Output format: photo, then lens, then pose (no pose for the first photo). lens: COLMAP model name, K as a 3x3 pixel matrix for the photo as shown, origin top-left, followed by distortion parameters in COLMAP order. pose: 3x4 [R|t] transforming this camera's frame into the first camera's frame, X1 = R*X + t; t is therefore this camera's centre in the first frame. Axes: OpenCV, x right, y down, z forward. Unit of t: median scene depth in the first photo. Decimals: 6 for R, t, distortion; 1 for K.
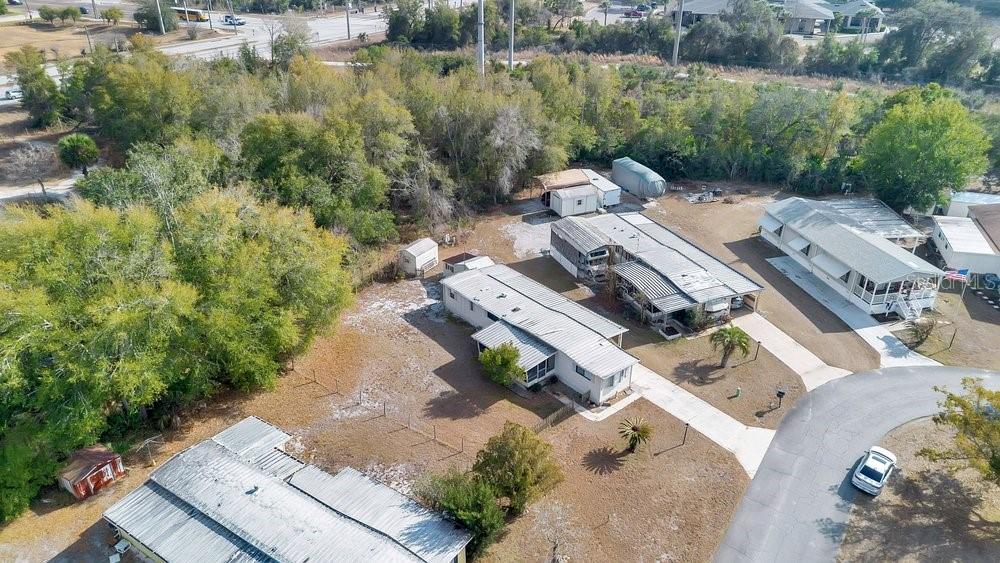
lens RADIAL K [[824.0, 0, 476.2], [0, 824.0, 281.7], [0, 0, 1]] dist [0.069954, -0.097879]
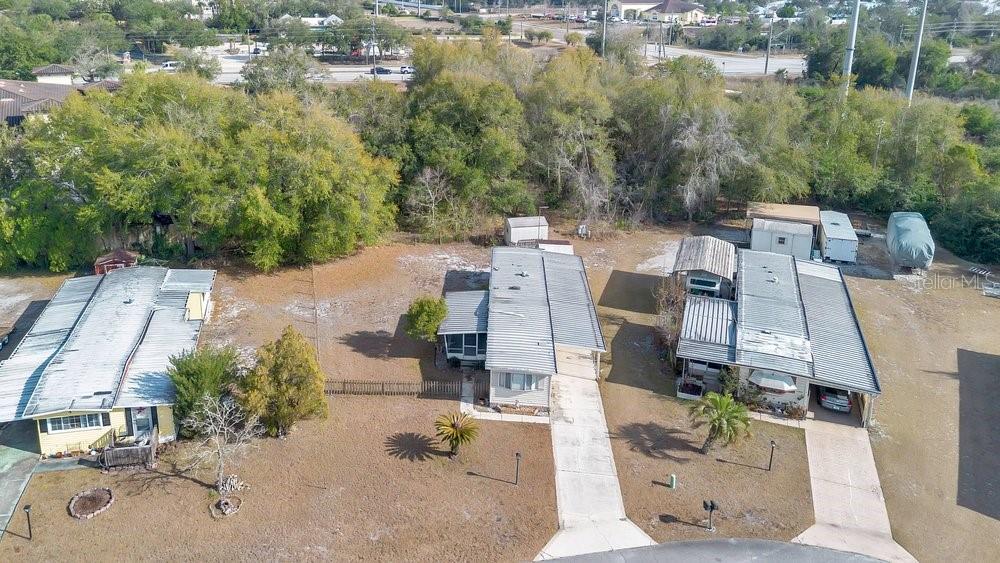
lens RADIAL K [[781.7, 0, 380.1], [0, 781.7, 223.5], [0, 0, 1]] dist [0.063377, -0.060654]
pose [[0.641027, 0.234789, -0.730725, 0.552417], [-0.343497, 0.939154, 0.000428, 0.018853], [0.686363, 0.250728, 0.682672, 0.341450]]
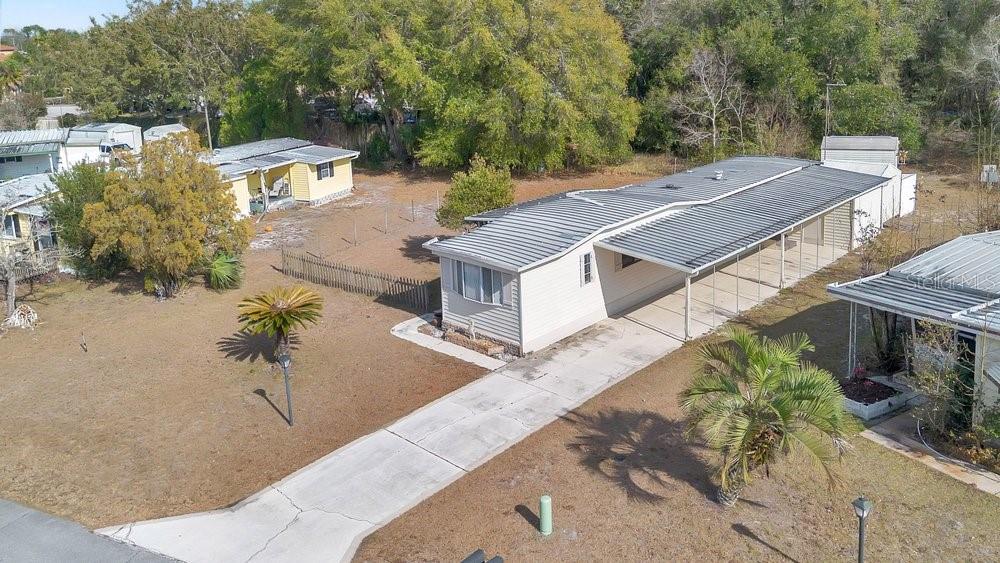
lens RADIAL K [[824.0, 0, 476.2], [0, 824.0, 281.7], [0, 0, 1]] dist [0.069954, -0.097879]
pose [[0.047759, 0.273372, -0.960722, 0.505894], [-0.450105, 0.864522, 0.223622, 0.026667], [0.891698, 0.421746, 0.164335, 0.872596]]
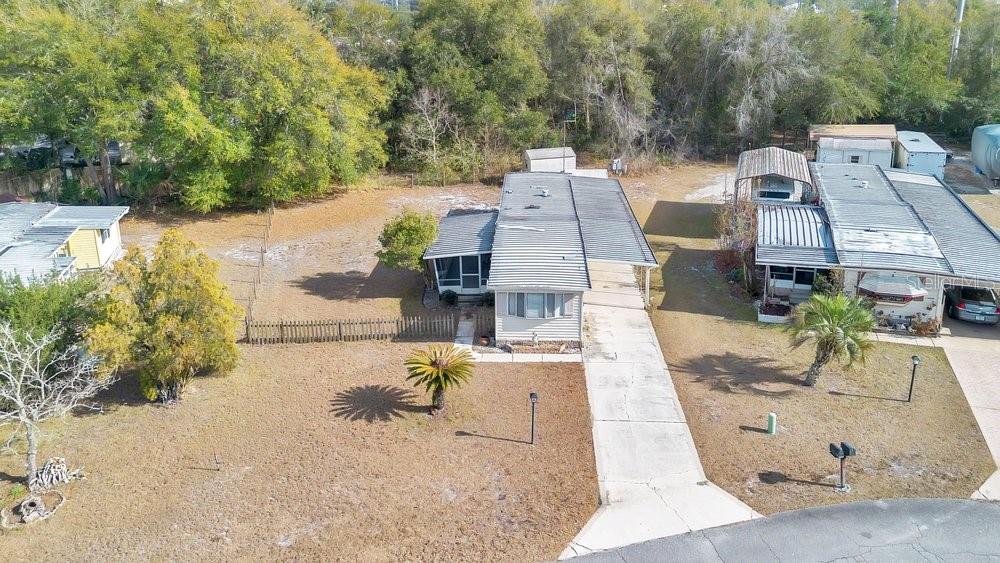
lens RADIAL K [[737.5, 0, 502.2], [0, 737.5, 279.5], [0, 0, 1]] dist [0.062447, -0.062855]
pose [[0.721640, 0.224552, -0.654837, 0.428487], [-0.314154, 0.949146, -0.020729, 0.109090], [0.616881, 0.220679, 0.755486, 0.583522]]
